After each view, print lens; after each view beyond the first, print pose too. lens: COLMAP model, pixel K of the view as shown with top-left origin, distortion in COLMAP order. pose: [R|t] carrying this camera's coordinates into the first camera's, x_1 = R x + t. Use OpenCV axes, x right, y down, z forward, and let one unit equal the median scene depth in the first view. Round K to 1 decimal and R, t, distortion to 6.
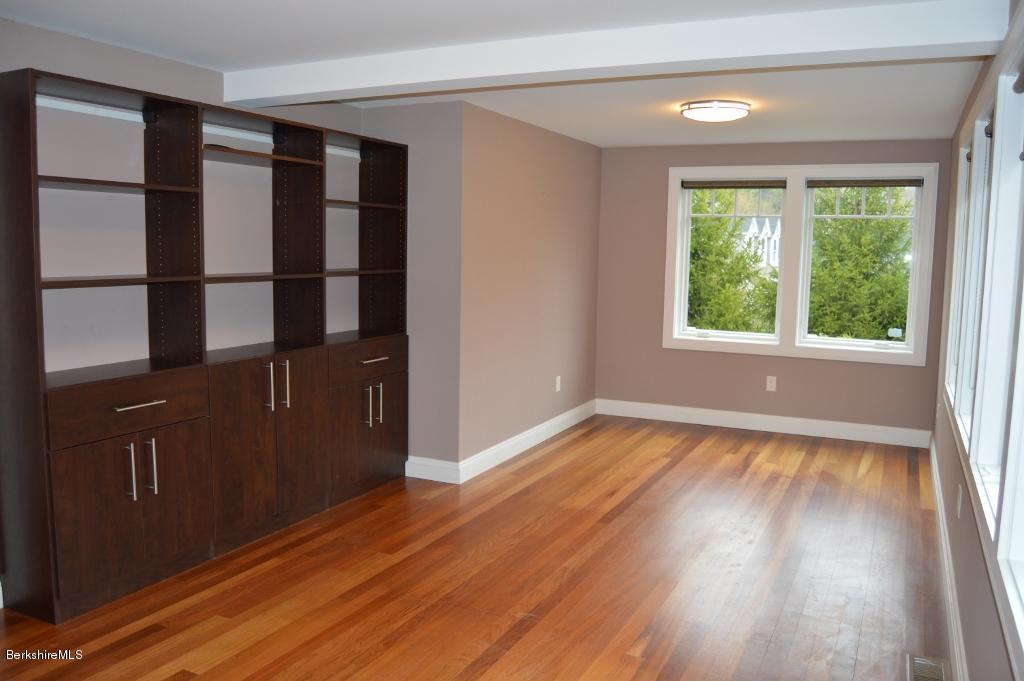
lens RADIAL K [[816.4, 0, 517.4], [0, 816.4, 339.0], [0, 0, 1]] dist [-0.093247, 0.035376]
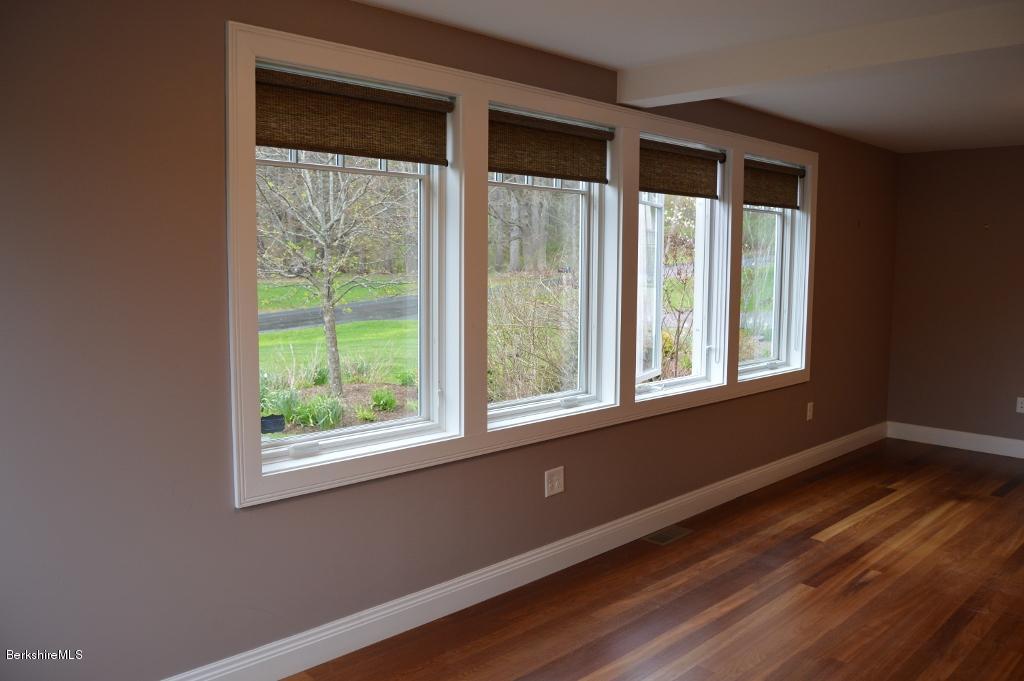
lens RADIAL K [[816.4, 0, 513.1], [0, 816.4, 344.7], [0, 0, 1]] dist [-0.093247, 0.035376]
pose [[-0.947491, -0.066840, 0.312718, 0.234988], [0.006062, 0.973982, 0.226544, -0.186987], [-0.319724, 0.216544, -0.922434, 1.690238]]
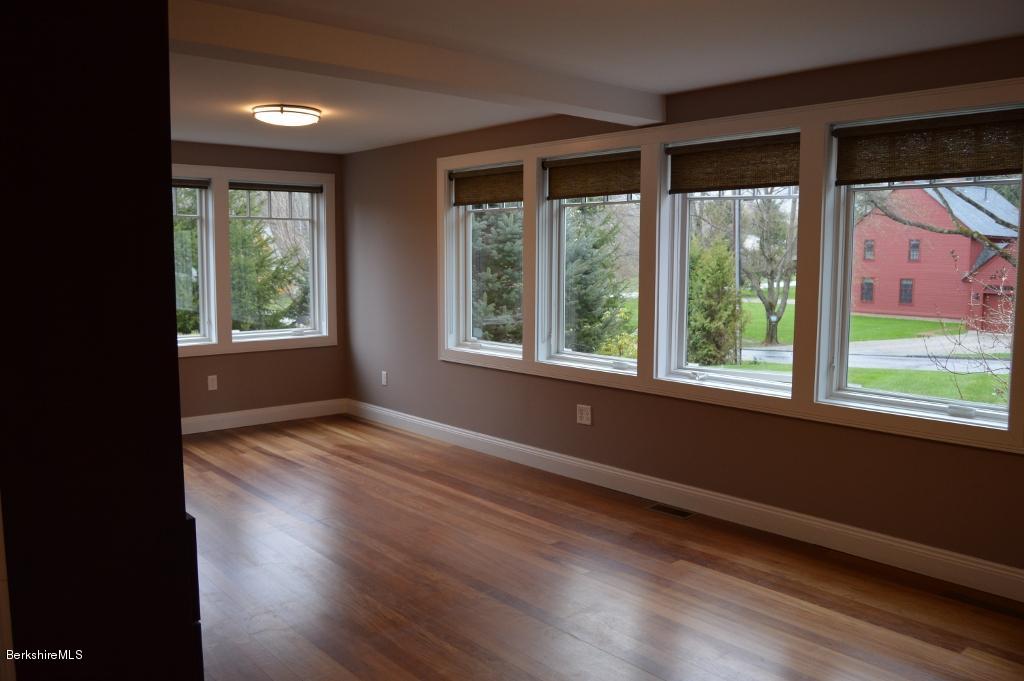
lens RADIAL K [[816.4, 0, 512.1], [0, 816.4, 340.0], [0, 0, 1]] dist [-0.093247, 0.035376]
pose [[0.382589, -0.112480, 0.917046, -0.745117], [0.112684, 0.990833, 0.074519, -0.049350], [-0.917021, 0.074827, 0.391756, 0.436549]]
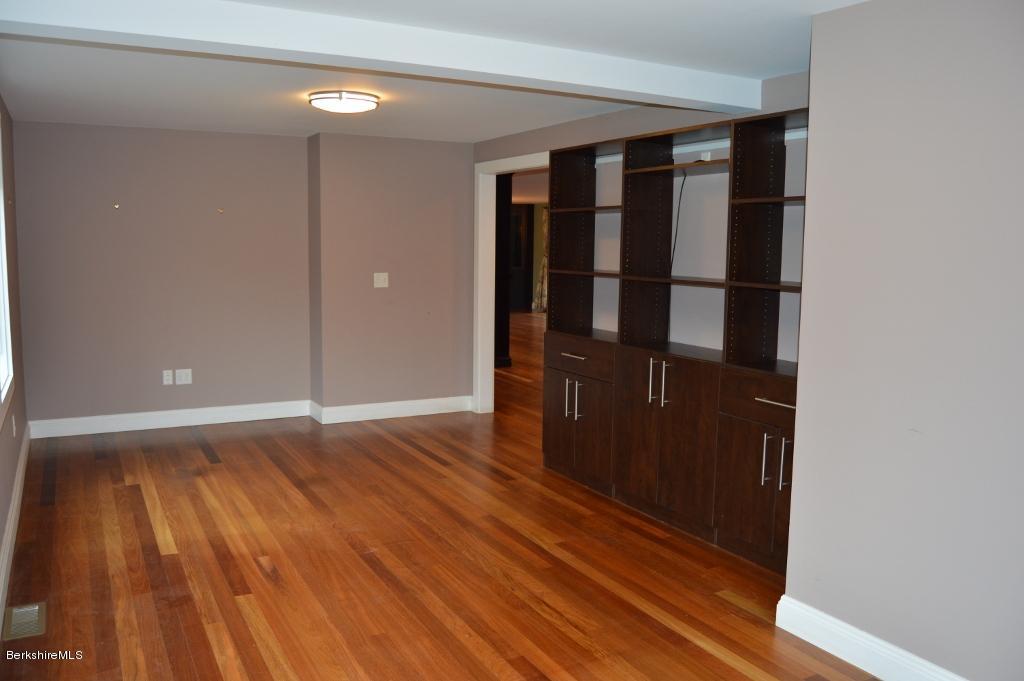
lens RADIAL K [[816.4, 0, 519.1], [0, 816.4, 336.4], [0, 0, 1]] dist [-0.093247, 0.035376]
pose [[-0.563767, 0.064965, -0.823375, 0.699522], [-0.122852, 0.979216, 0.161378, -0.154898], [0.816746, 0.192133, -0.544069, 1.453661]]
